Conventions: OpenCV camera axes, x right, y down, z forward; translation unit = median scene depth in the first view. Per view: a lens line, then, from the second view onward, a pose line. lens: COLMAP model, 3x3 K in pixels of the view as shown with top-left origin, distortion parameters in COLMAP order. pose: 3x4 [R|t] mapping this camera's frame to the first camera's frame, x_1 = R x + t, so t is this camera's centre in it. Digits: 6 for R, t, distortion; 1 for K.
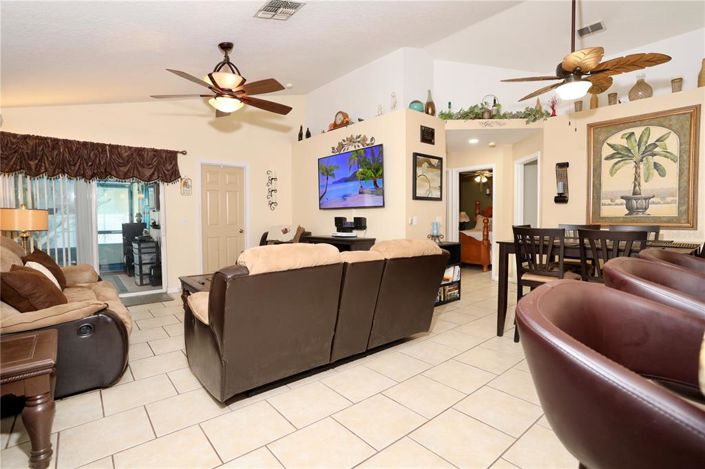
lens RADIAL K [[339.2, 0, 352.5], [0, 339.2, 234.5], [0, 0, 1]] dist [-0.041278, 0.000427]
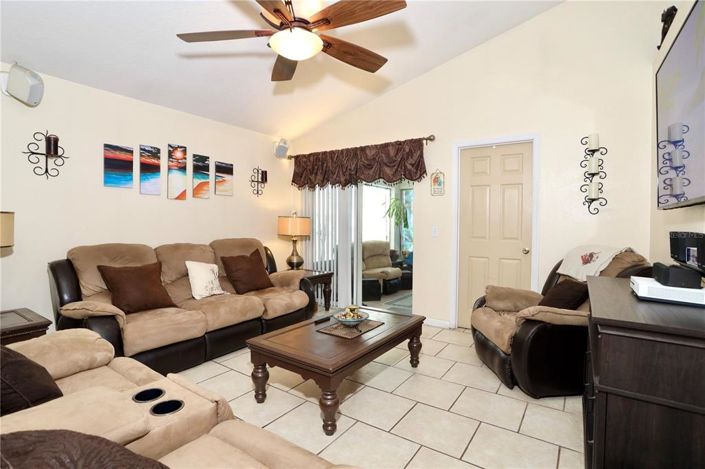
lens RADIAL K [[339.2, 0, 352.5], [0, 339.2, 234.5], [0, 0, 1]] dist [-0.041278, 0.000427]
pose [[0.272117, 0.032750, -0.961707, 0.168794], [-0.061577, 0.997965, 0.016562, -0.035263], [0.960292, 0.054712, 0.273580, 0.652783]]
